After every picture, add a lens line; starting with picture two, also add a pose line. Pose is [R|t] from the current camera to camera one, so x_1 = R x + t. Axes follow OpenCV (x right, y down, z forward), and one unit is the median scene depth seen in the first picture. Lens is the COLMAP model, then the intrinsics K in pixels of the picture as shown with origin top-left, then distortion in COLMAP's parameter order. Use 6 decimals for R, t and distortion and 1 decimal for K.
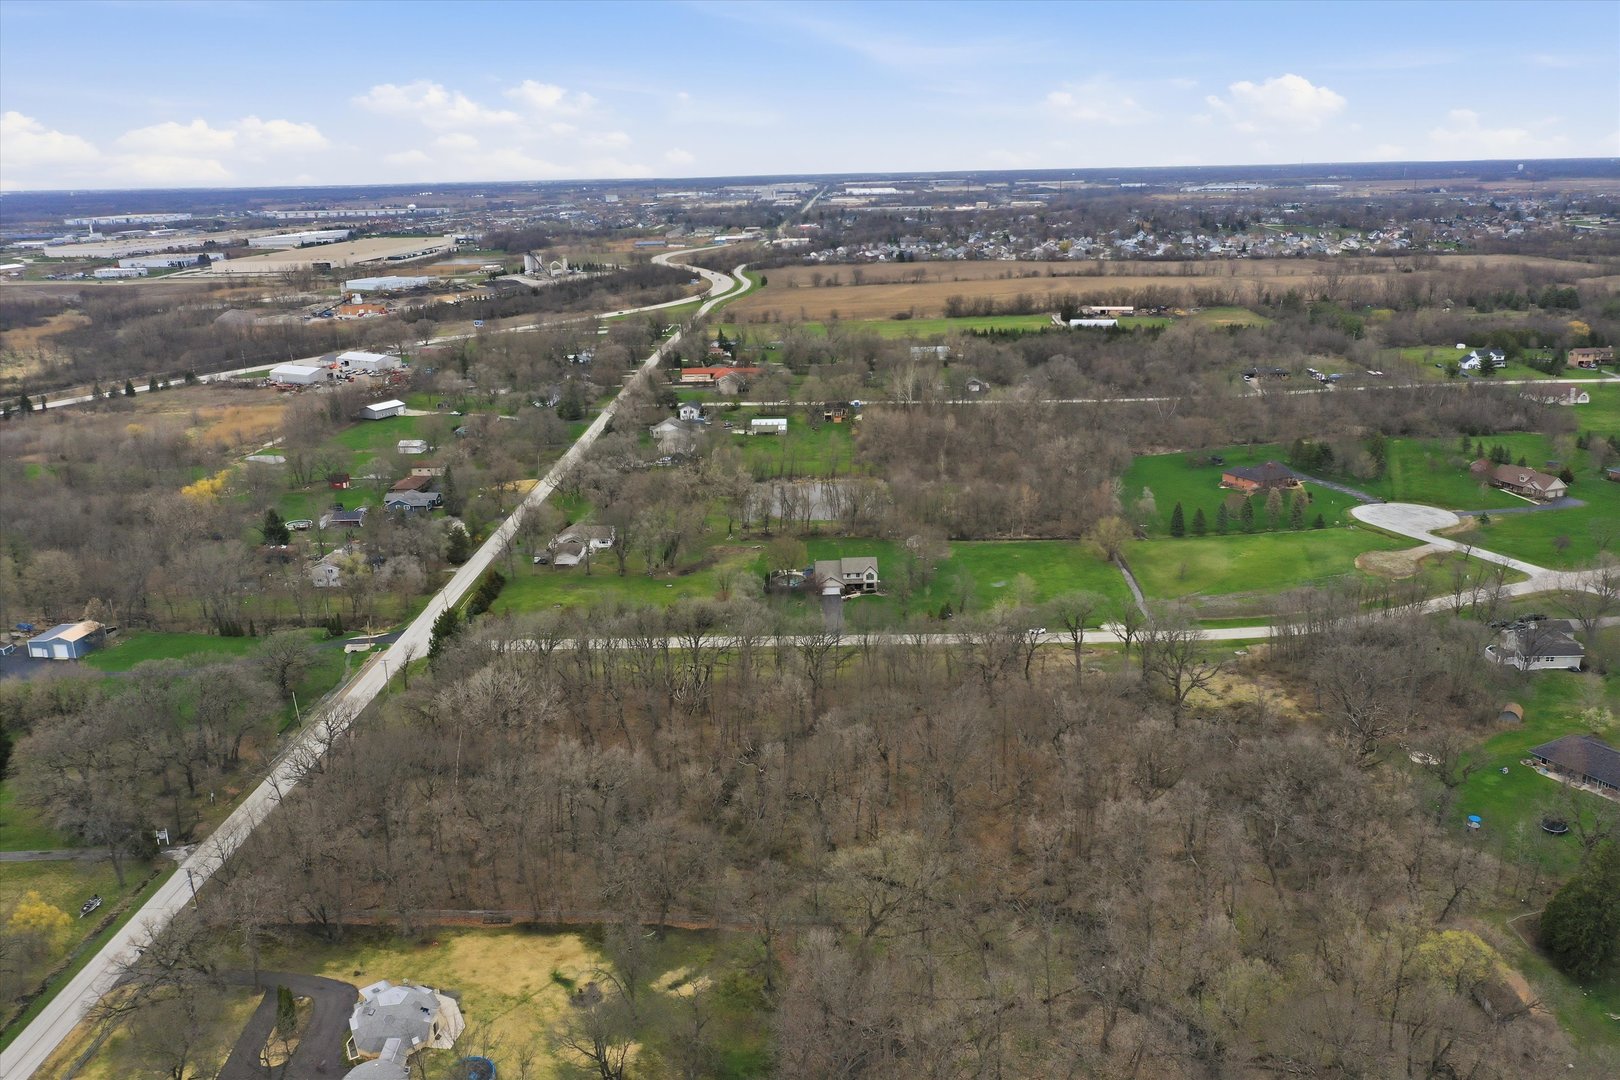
lens RADIAL K [[1251.9, 0, 810.0], [0, 1251.9, 540.0], [0, 0, 1]] dist [0.007584, -0.001289]
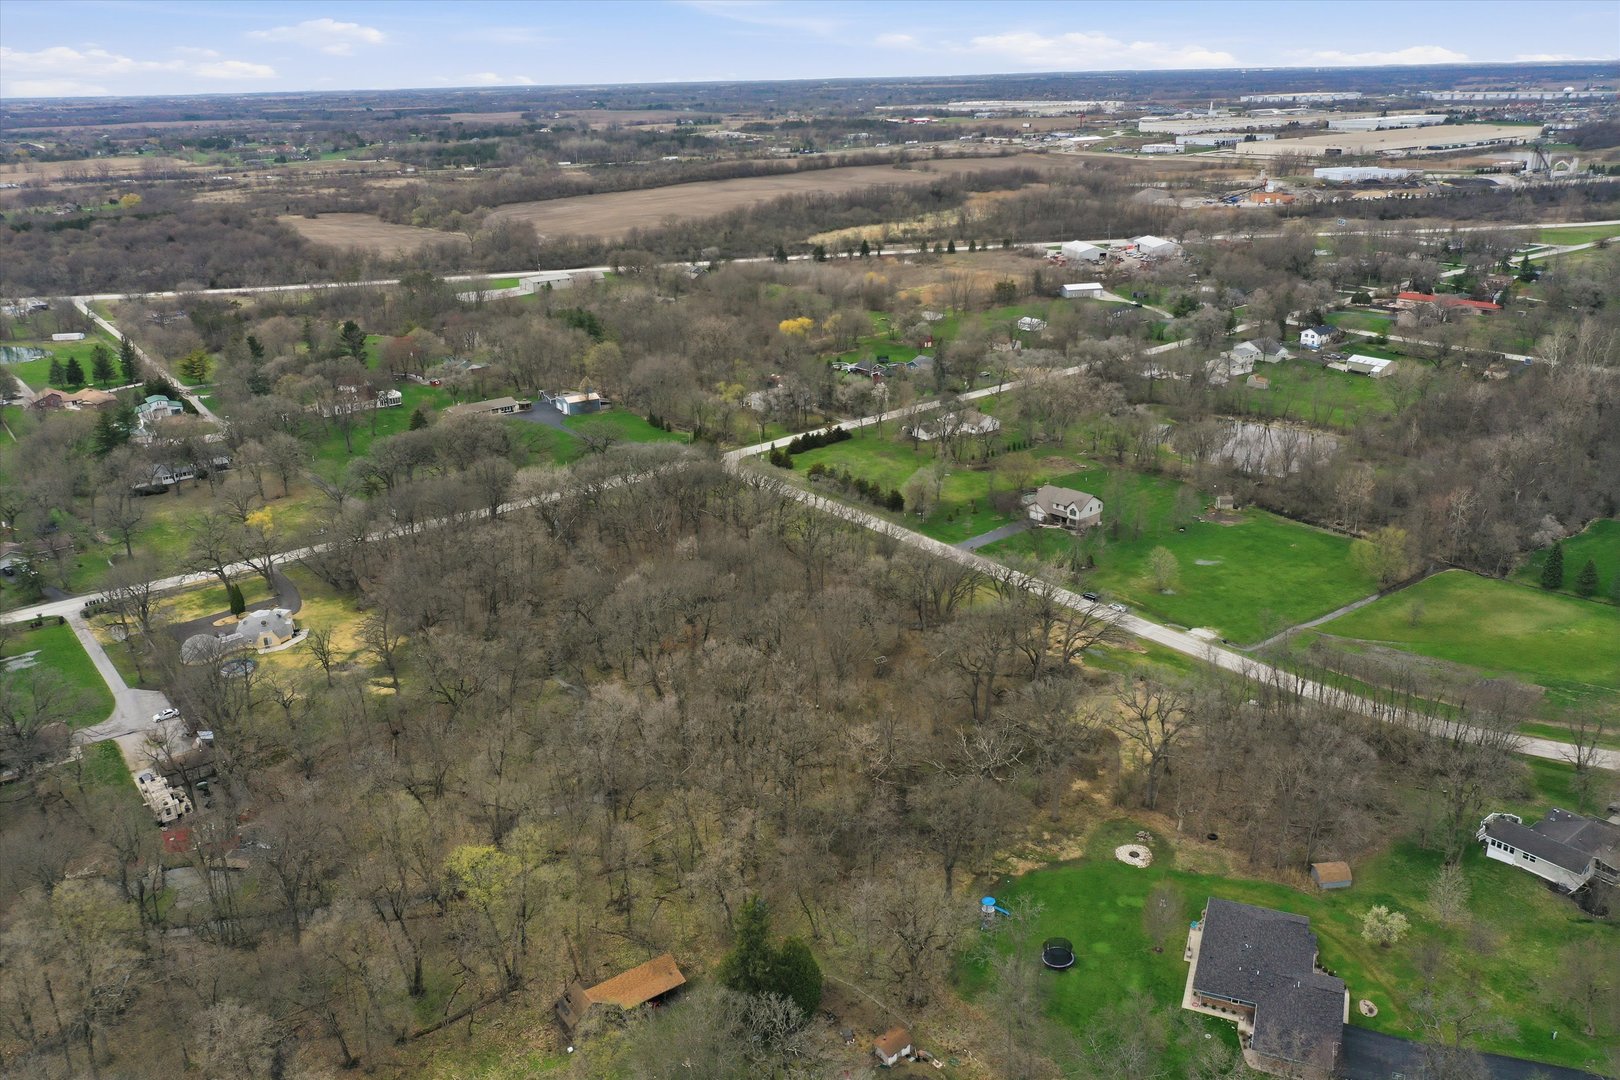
lens RADIAL K [[1251.9, 0, 810.0], [0, 1251.9, 540.0], [0, 0, 1]] dist [0.007584, -0.001289]
pose [[0.634825, 0.277124, -0.721248, 0.315460], [-0.212071, 0.960111, 0.182242, -0.041963], [0.742982, 0.037264, 0.668273, 0.112070]]
